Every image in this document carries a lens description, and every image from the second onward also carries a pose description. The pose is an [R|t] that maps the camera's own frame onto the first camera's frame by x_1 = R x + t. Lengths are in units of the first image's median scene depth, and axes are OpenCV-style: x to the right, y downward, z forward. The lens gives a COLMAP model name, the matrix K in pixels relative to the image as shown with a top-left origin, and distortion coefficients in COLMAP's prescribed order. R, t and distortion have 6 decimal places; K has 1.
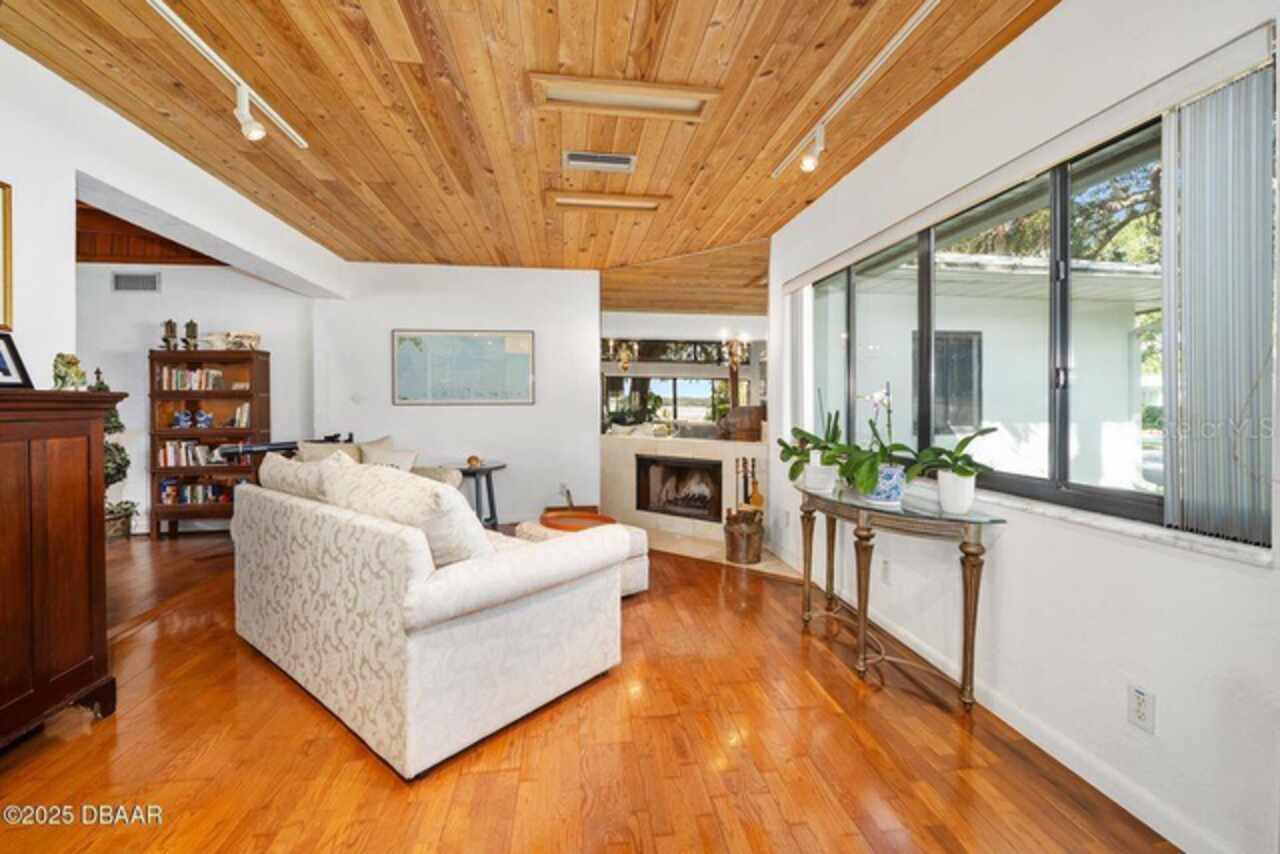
lens RADIAL K [[533.0, 0, 640.5], [0, 533.0, 409.0], [0, 0, 1]] dist [-0.002633, -0.000175]
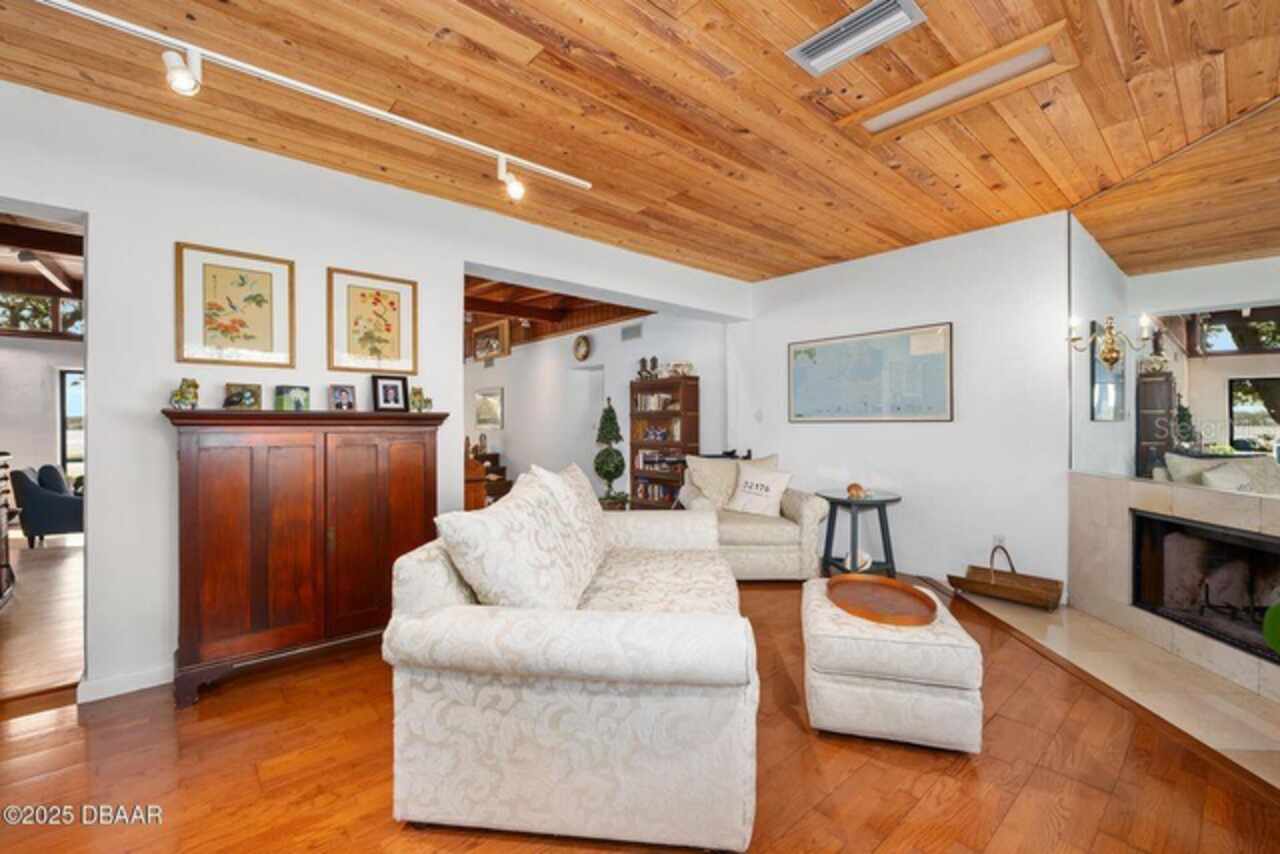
lens RADIAL K [[521.7, 0, 640.0], [0, 521.7, 427.0], [0, 0, 1]] dist [-0.000890, 0.000038]
pose [[0.551768, 0.008379, -0.833956, 0.186501], [-0.007852, 0.999957, 0.004852, -0.002018], [0.833961, 0.003871, 0.551810, 0.280239]]
